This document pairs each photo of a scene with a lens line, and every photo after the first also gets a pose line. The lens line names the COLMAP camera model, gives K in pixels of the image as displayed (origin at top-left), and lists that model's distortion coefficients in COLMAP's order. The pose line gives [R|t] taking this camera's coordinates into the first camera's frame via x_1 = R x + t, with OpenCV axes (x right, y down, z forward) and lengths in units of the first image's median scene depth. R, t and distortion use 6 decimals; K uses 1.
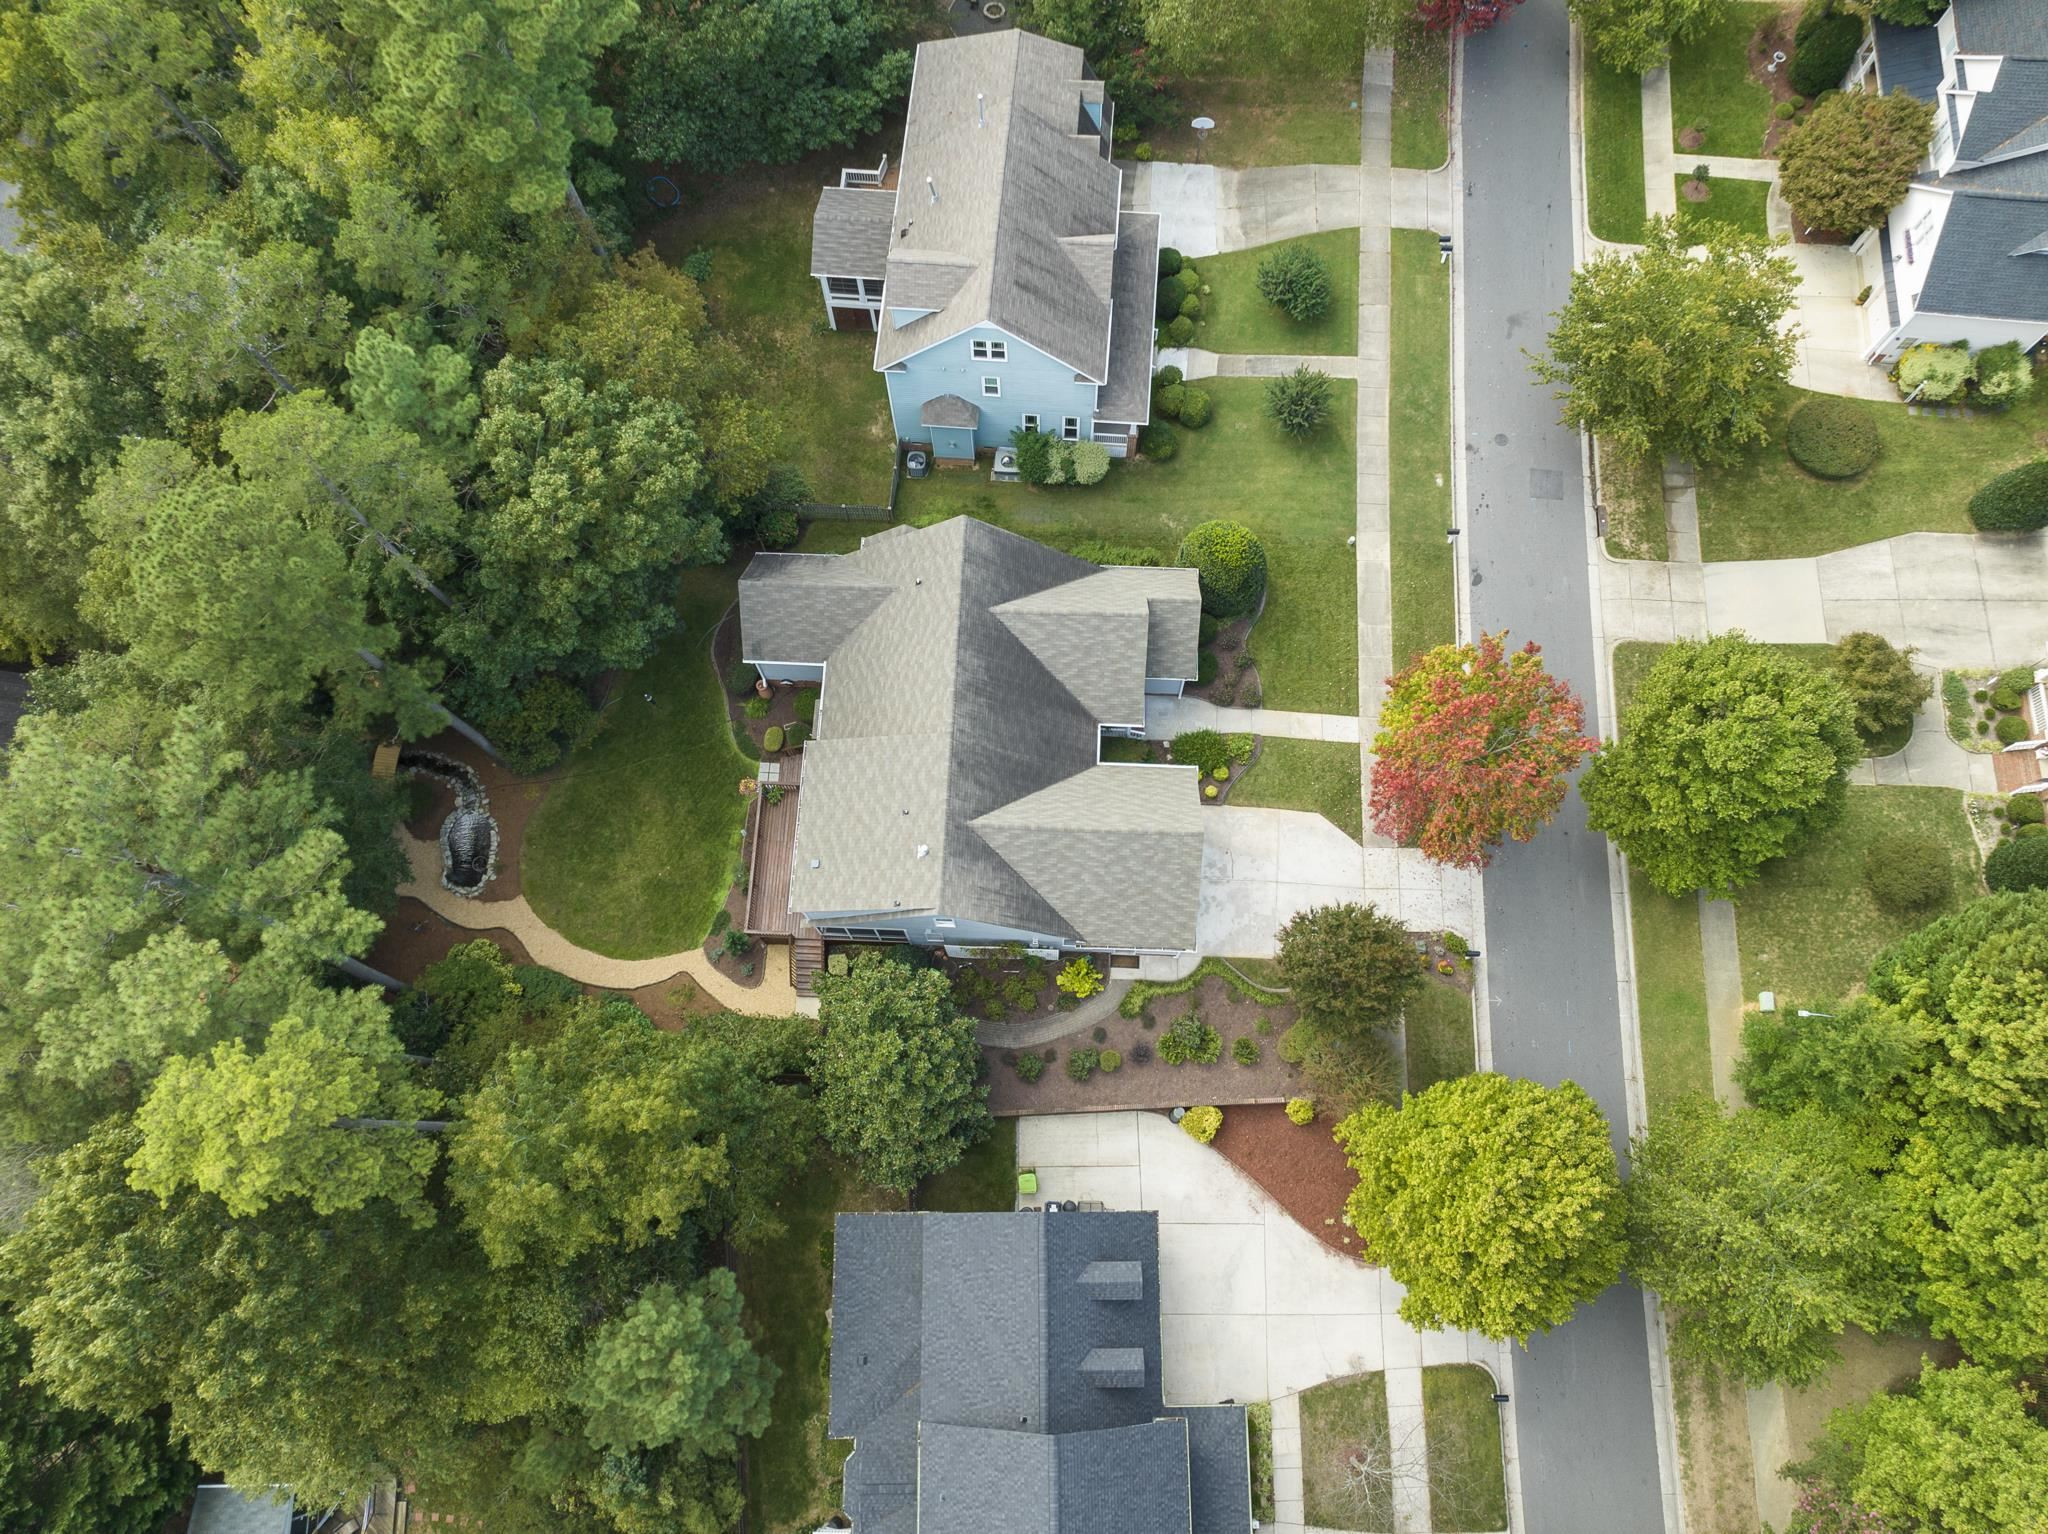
lens RADIAL K [[1493.6, 0, 1027.6], [0, 1493.6, 768.5], [0, 0, 1]] dist [-0.037235, 0.014600]
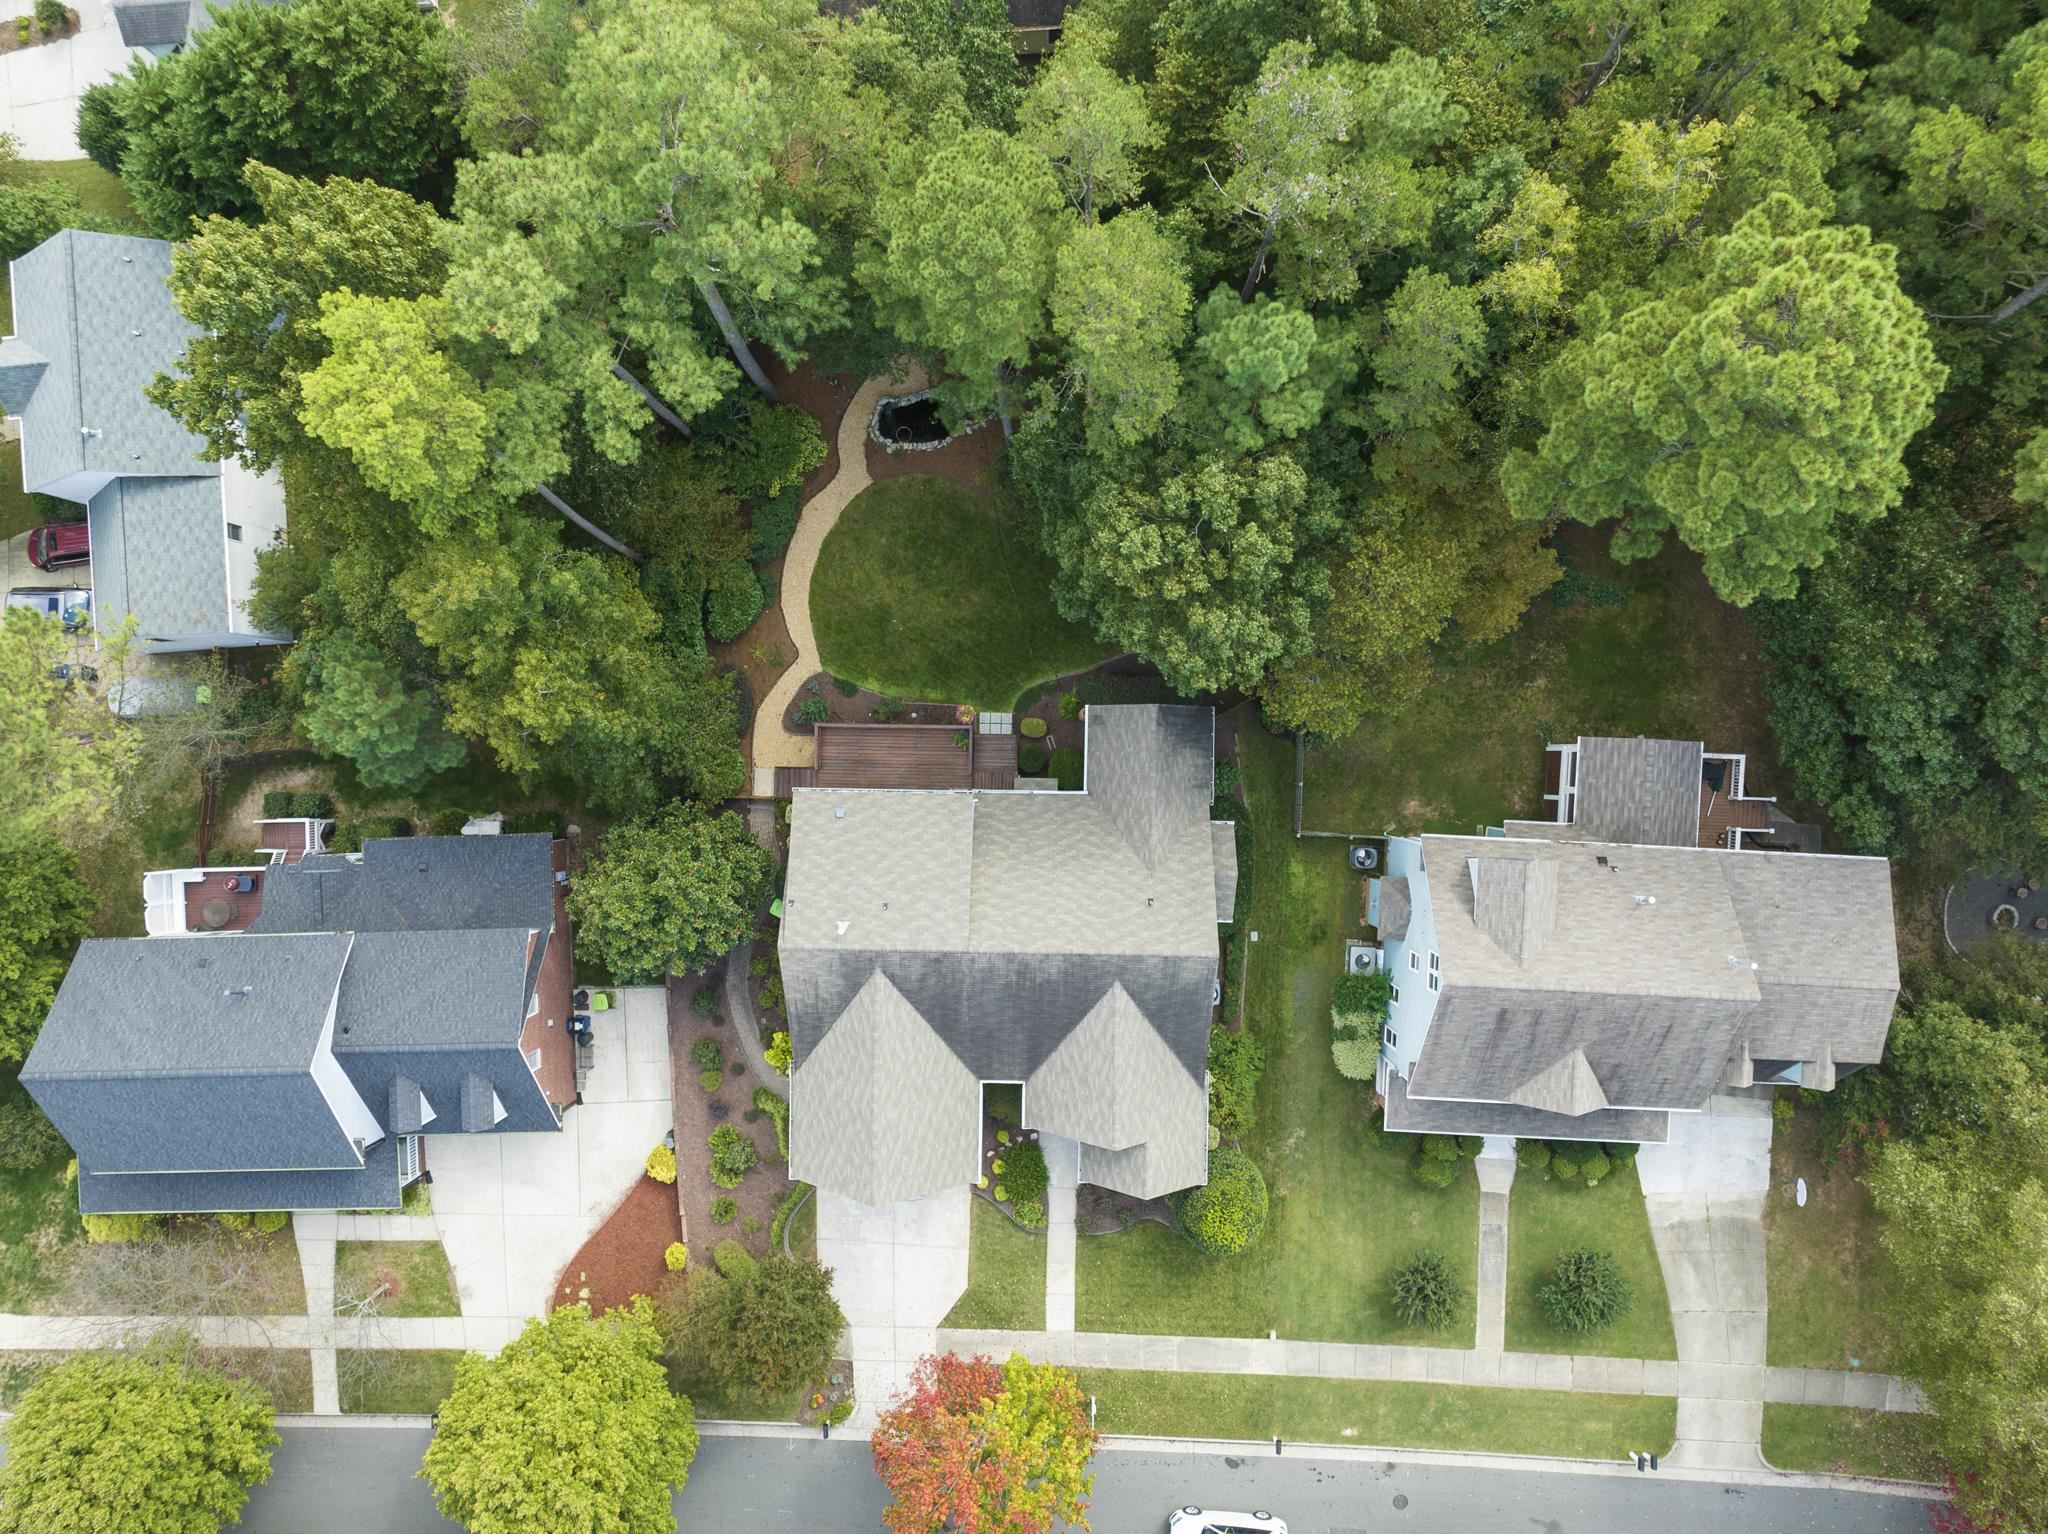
lens RADIAL K [[1493.6, 0, 1015.9], [0, 1493.6, 759.7], [0, 0, 1]] dist [-0.037235, 0.014600]
pose [[0.028178, 0.999521, 0.012797, -0.164648], [-0.943915, 0.022392, 0.329427, -0.330390], [0.328983, -0.021362, 0.944094, 0.085766]]
